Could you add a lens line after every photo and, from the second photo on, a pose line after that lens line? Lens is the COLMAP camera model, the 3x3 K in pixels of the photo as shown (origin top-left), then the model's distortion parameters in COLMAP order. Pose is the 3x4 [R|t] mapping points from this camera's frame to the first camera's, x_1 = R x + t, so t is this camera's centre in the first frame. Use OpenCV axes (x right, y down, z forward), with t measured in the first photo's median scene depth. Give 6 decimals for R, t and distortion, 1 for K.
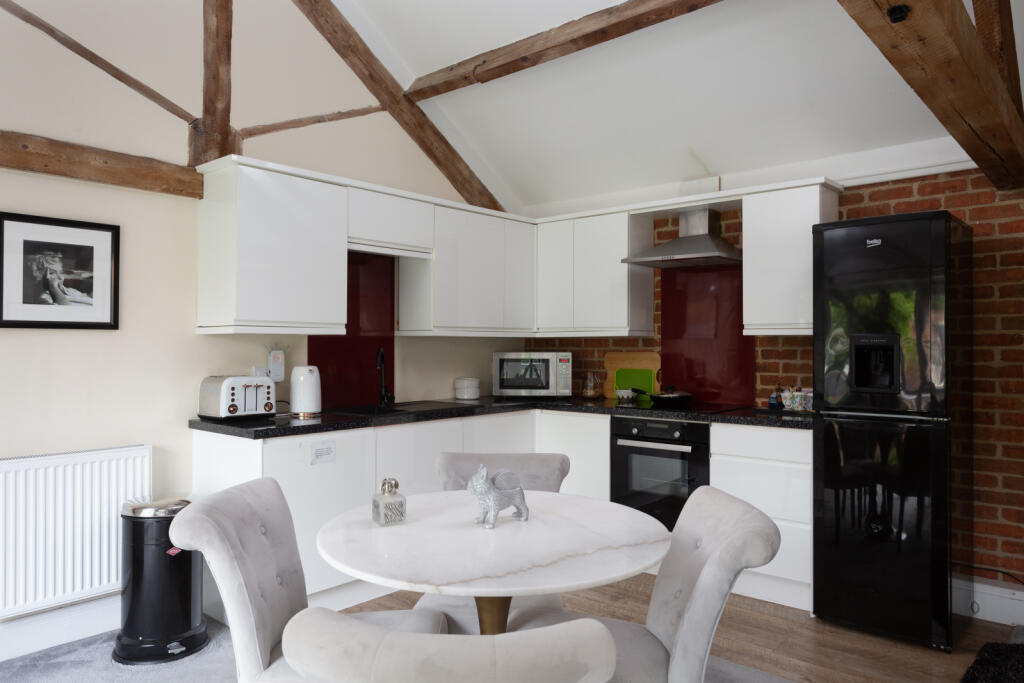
lens RADIAL K [[717.1, 0, 512.0], [0, 717.1, 341.5], [0, 0, 1]] dist [-0.000769, 0.000858]
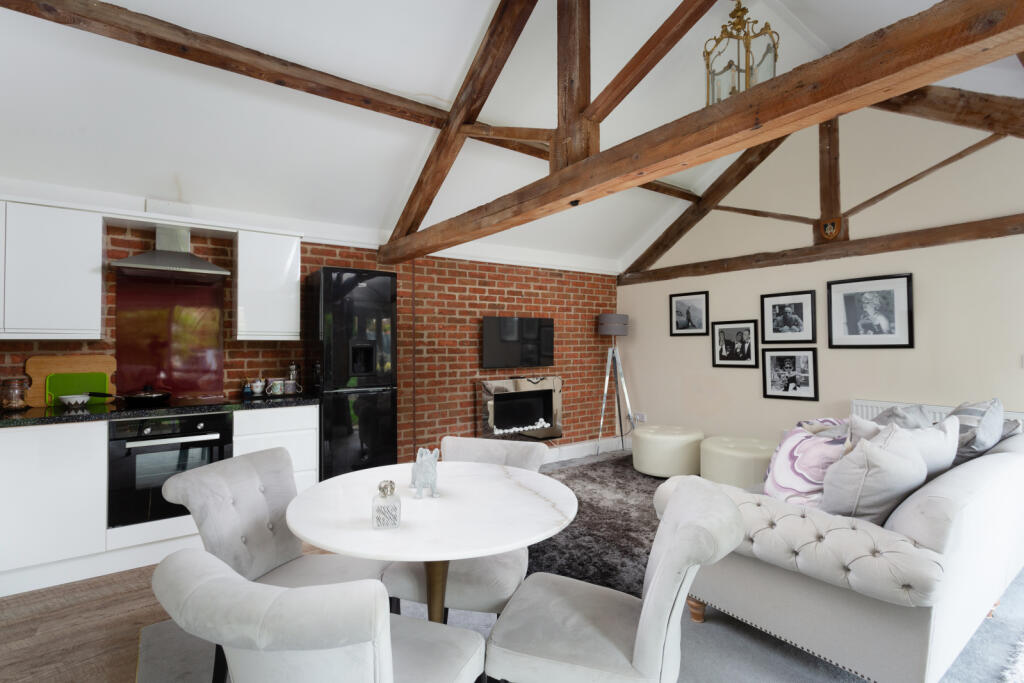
lens RADIAL K [[473.8, 0, 512.0], [0, 473.8, 341.5], [0, 0, 1]] dist [0.001343, 0.000290]
pose [[0.229791, 0.003861, 0.973232, -0.367860], [-0.003489, 0.999989, -0.003144, -0.004921], [-0.973234, -0.002673, 0.229802, 0.320110]]
